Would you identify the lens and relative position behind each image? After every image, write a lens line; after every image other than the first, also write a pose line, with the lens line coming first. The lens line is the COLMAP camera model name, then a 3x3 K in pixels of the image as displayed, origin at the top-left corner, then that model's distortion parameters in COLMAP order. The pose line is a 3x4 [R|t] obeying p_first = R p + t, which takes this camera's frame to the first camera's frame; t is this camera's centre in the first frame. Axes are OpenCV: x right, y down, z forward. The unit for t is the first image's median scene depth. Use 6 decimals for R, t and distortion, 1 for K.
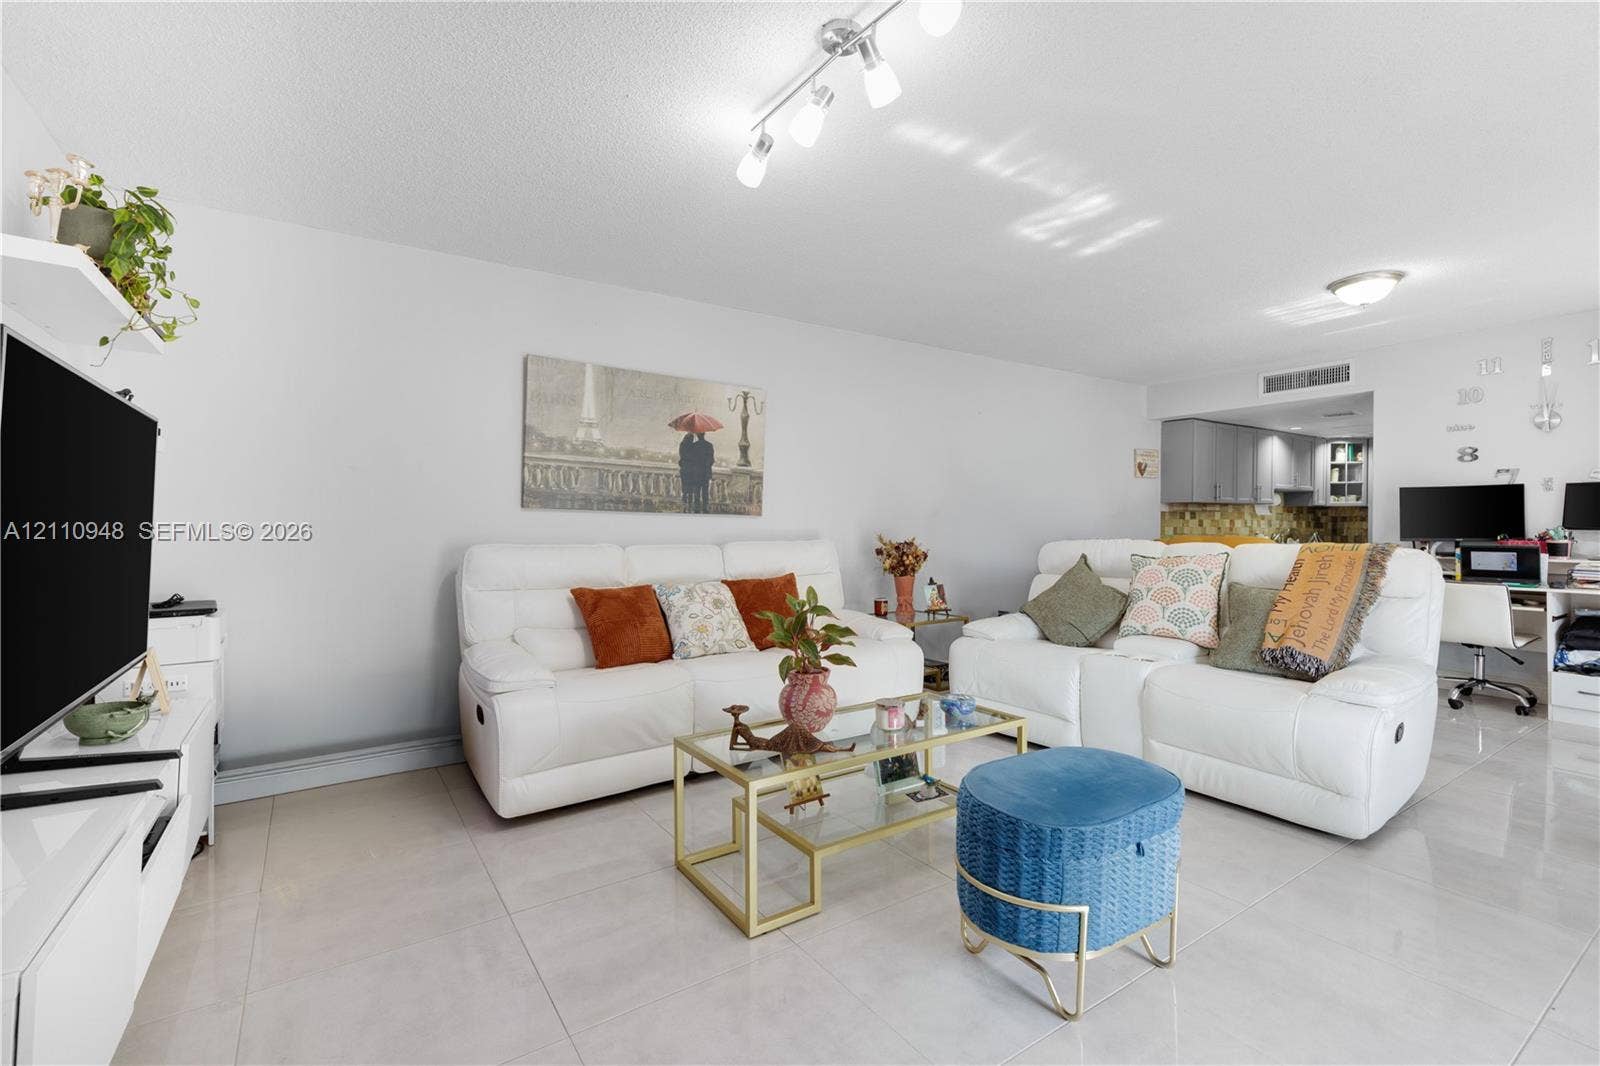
lens RADIAL K [[712.9, 0, 800.0], [0, 712.9, 533.0], [0, 0, 1]] dist [0.000766, 0.000052]
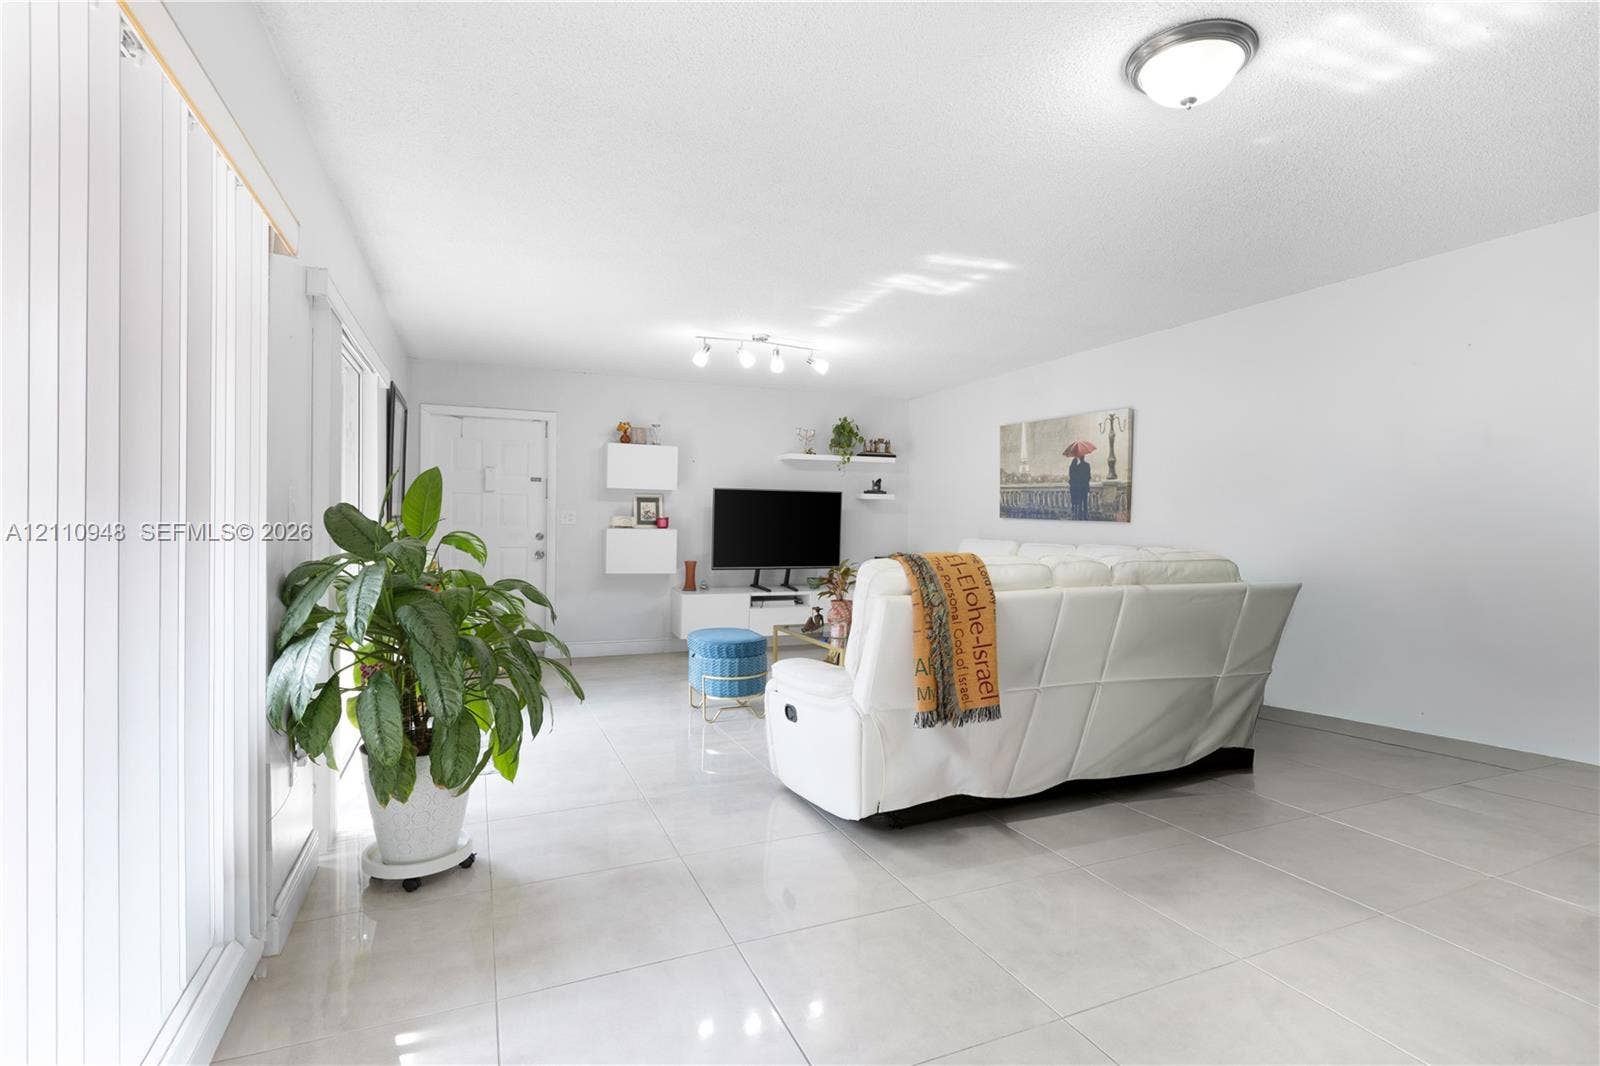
lens RADIAL K [[746.7, 0, 800.0], [0, 746.7, 533.0], [0, 0, 1]] dist [-0.000492, 0.000038]
pose [[-0.181739, 0.012580, -0.983266, 1.262619], [-0.020524, 0.999652, 0.016583, -0.017192], [0.983133, 0.023194, -0.181418, 0.764756]]
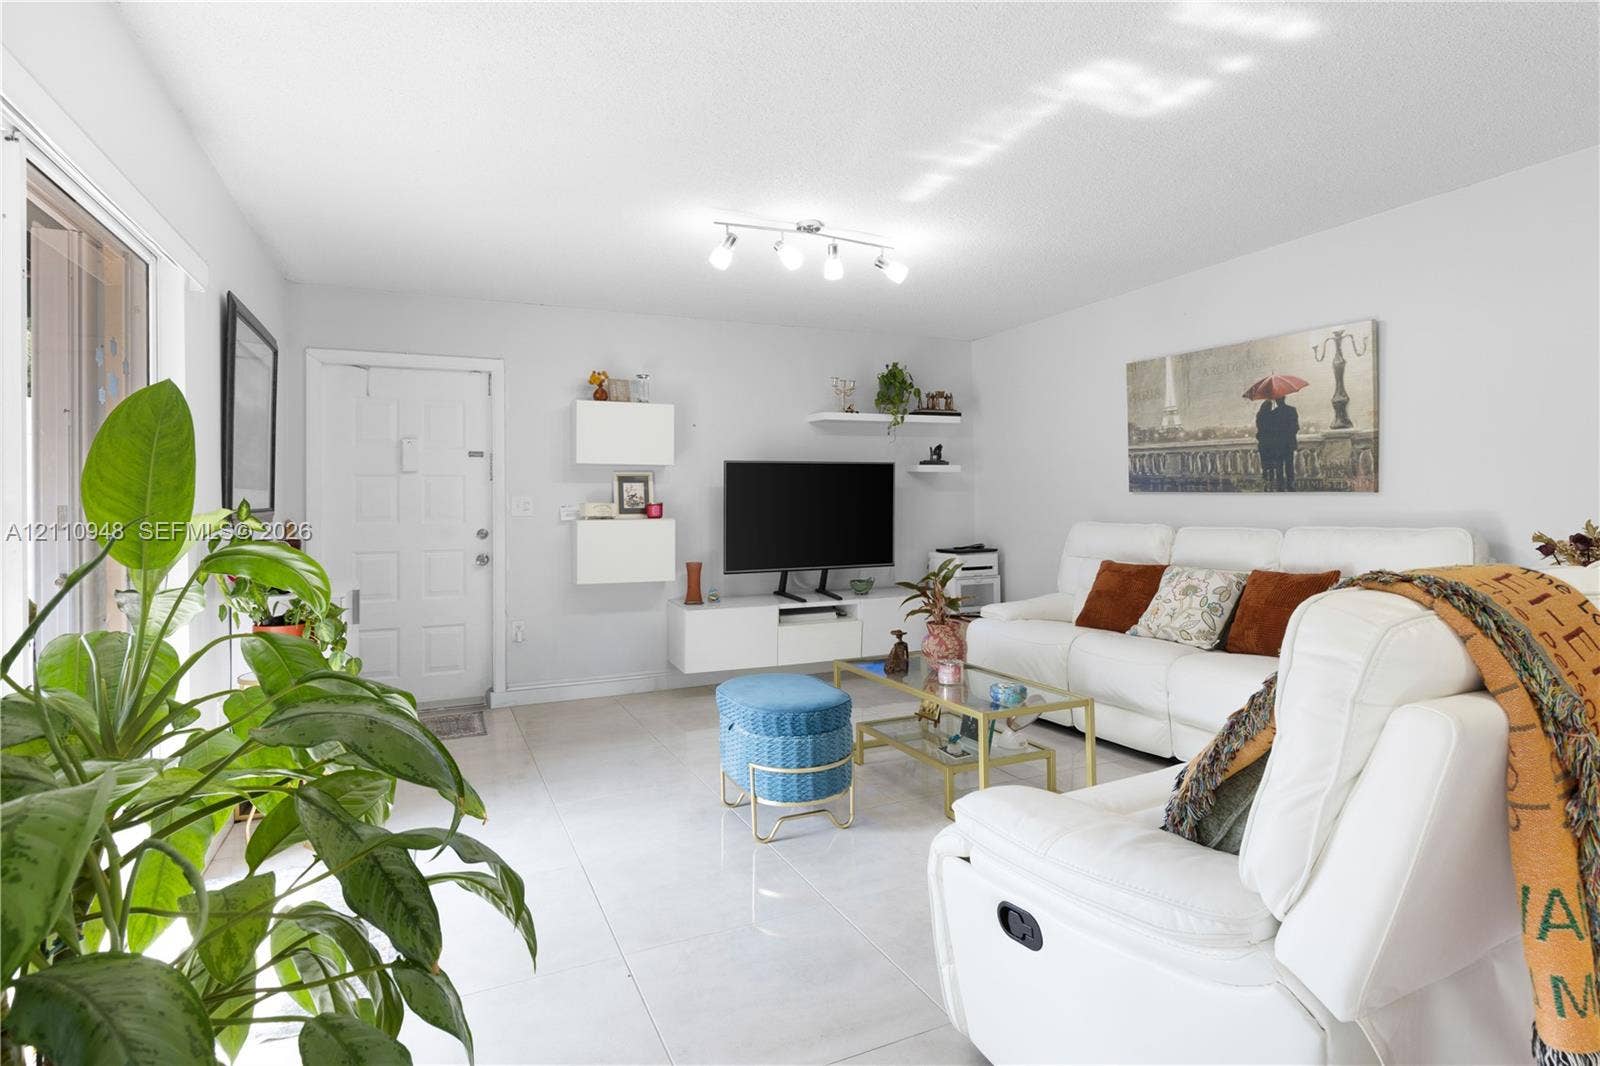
lens RADIAL K [[793.8, 0, 788.8], [0, 793.8, 498.6], [0, 0, 1]] dist [0.003368, 0.000291]
pose [[-0.163118, -0.007151, -0.986581, 0.906142], [0.003935, 0.999961, -0.007899, -0.014364], [0.986599, -0.005171, -0.163084, 0.583051]]
